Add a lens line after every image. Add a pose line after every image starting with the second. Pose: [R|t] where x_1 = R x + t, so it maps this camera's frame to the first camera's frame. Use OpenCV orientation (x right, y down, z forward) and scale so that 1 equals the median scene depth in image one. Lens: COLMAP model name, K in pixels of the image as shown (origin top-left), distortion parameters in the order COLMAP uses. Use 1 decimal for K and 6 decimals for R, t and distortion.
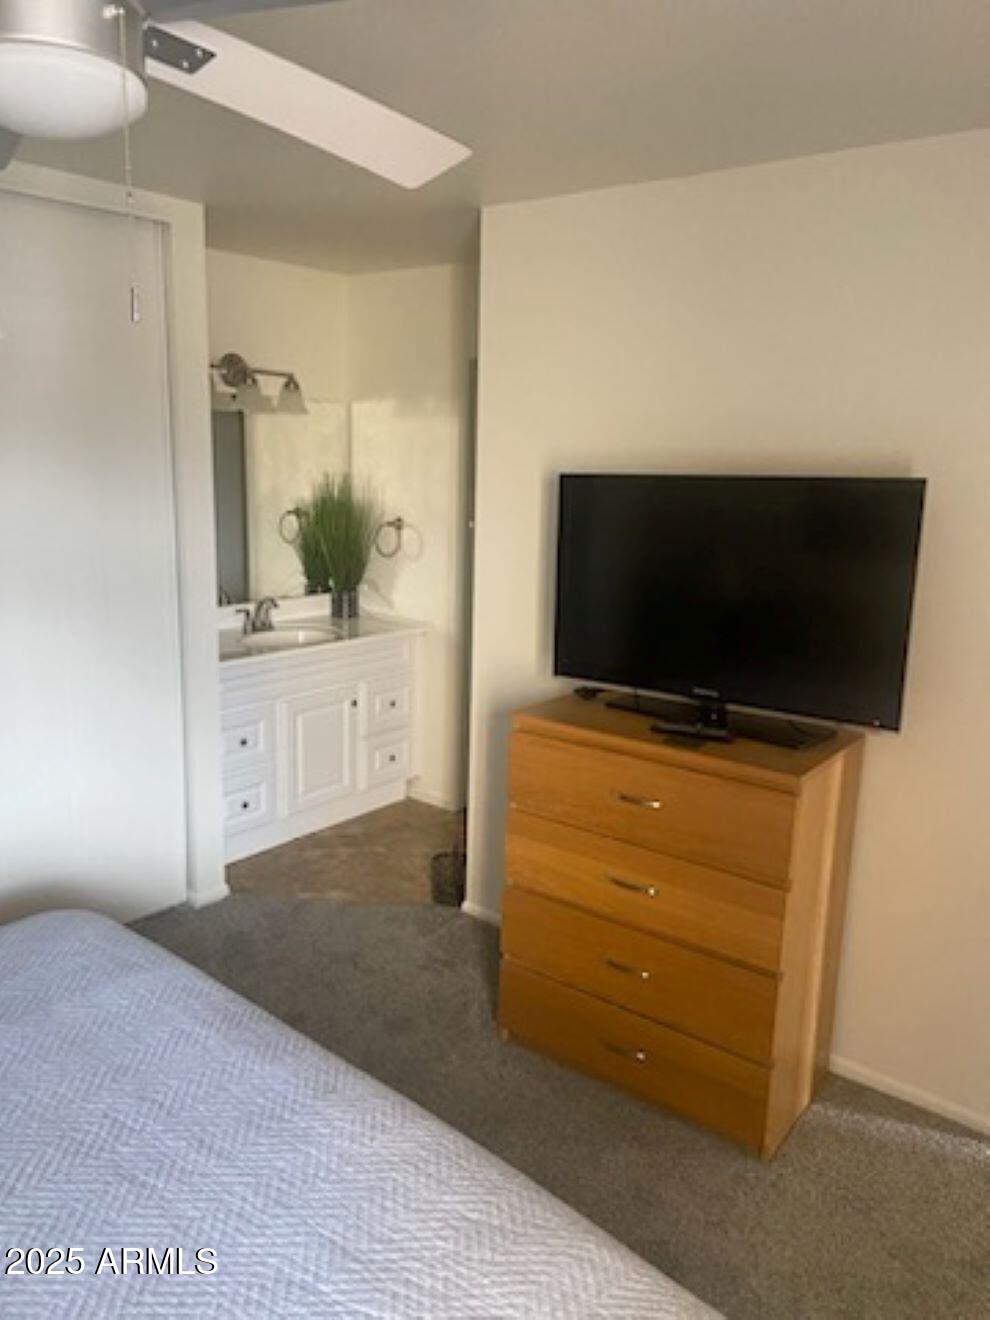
lens RADIAL K [[955.4, 0, 495.0], [0, 955.4, 660.0], [0, 0, 1]] dist [0.051786, -0.091337]
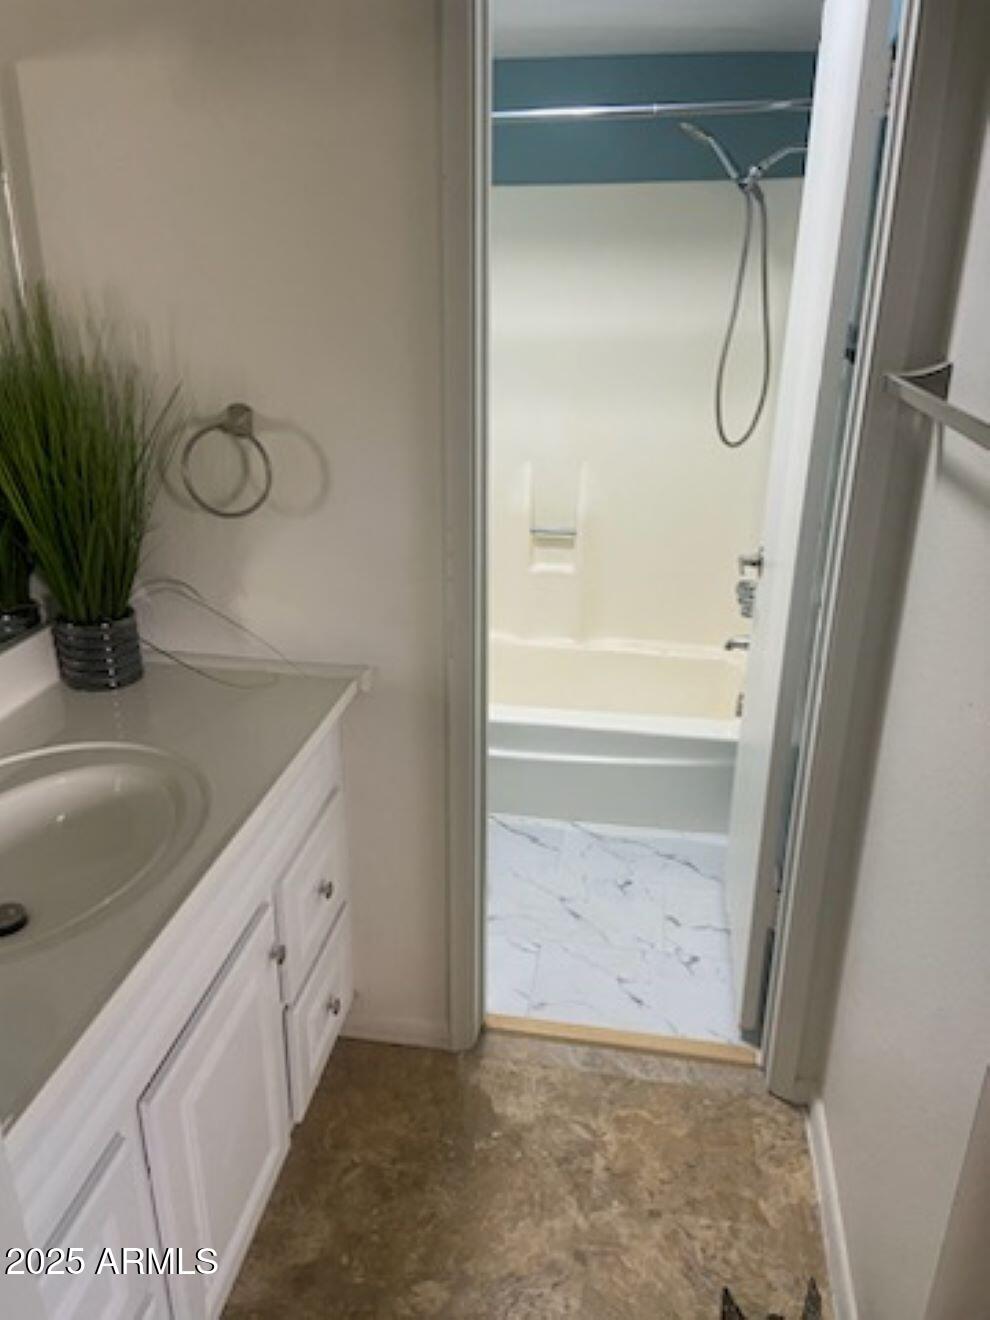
lens RADIAL K [[955.4, 0, 495.0], [0, 955.4, 660.0], [0, 0, 1]] dist [0.051786, -0.091337]
pose [[0.882648, -0.196432, 0.427021, -0.185639], [0.121510, 0.972964, 0.196409, -0.110281], [-0.454057, -0.121473, 0.882653, 0.596957]]
